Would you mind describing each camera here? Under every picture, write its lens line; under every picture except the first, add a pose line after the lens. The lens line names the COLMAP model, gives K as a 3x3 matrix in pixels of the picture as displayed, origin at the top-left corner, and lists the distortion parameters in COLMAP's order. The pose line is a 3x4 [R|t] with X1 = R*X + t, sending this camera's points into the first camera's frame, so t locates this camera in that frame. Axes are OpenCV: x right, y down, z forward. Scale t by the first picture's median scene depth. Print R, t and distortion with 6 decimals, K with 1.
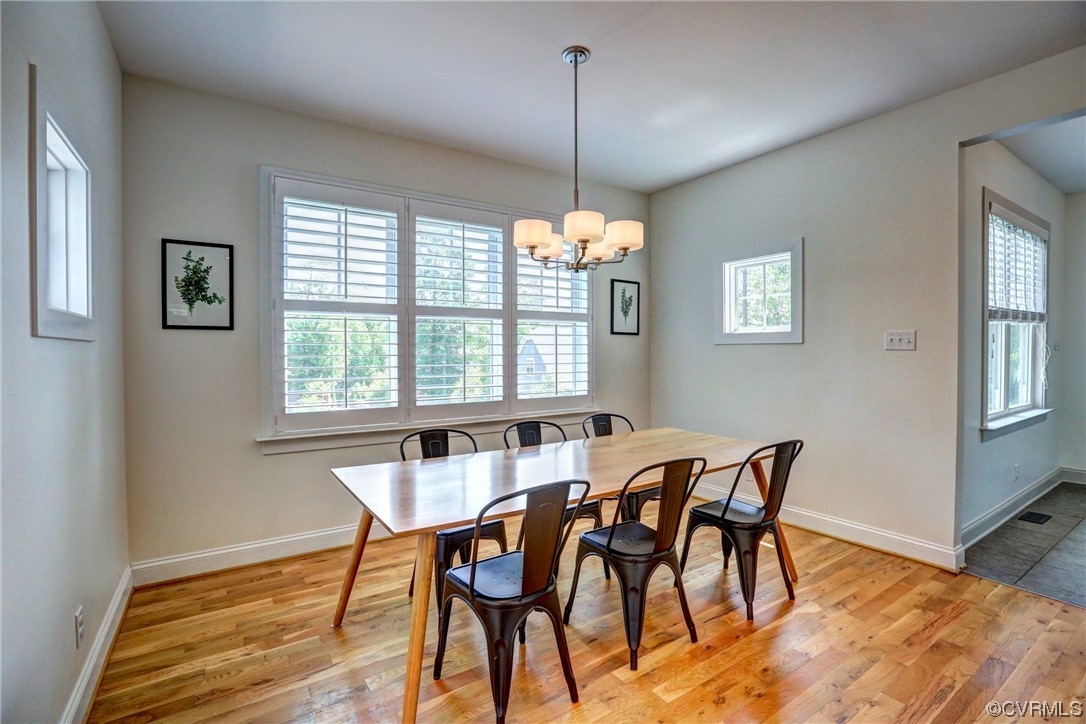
lens RADIAL K [[494.3, 0, 542.3], [0, 494.3, 358.4], [0, 0, 1]] dist [-0.051213, 0.016231]
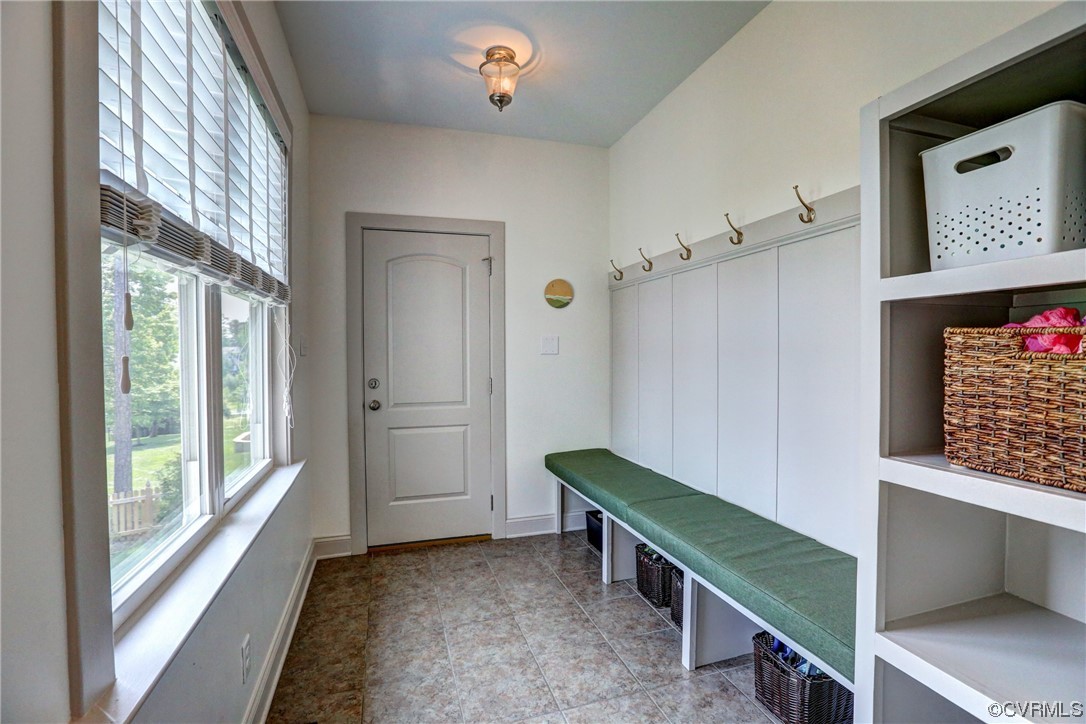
lens RADIAL K [[494.3, 0, 542.3], [0, 494.3, 358.4], [0, 0, 1]] dist [-0.051213, 0.016231]
pose [[0.271673, -0.014111, 0.962286, 0.617224], [0.022965, 0.999703, 0.008176, -0.011117], [-0.962116, 0.019877, 0.271916, 0.587058]]
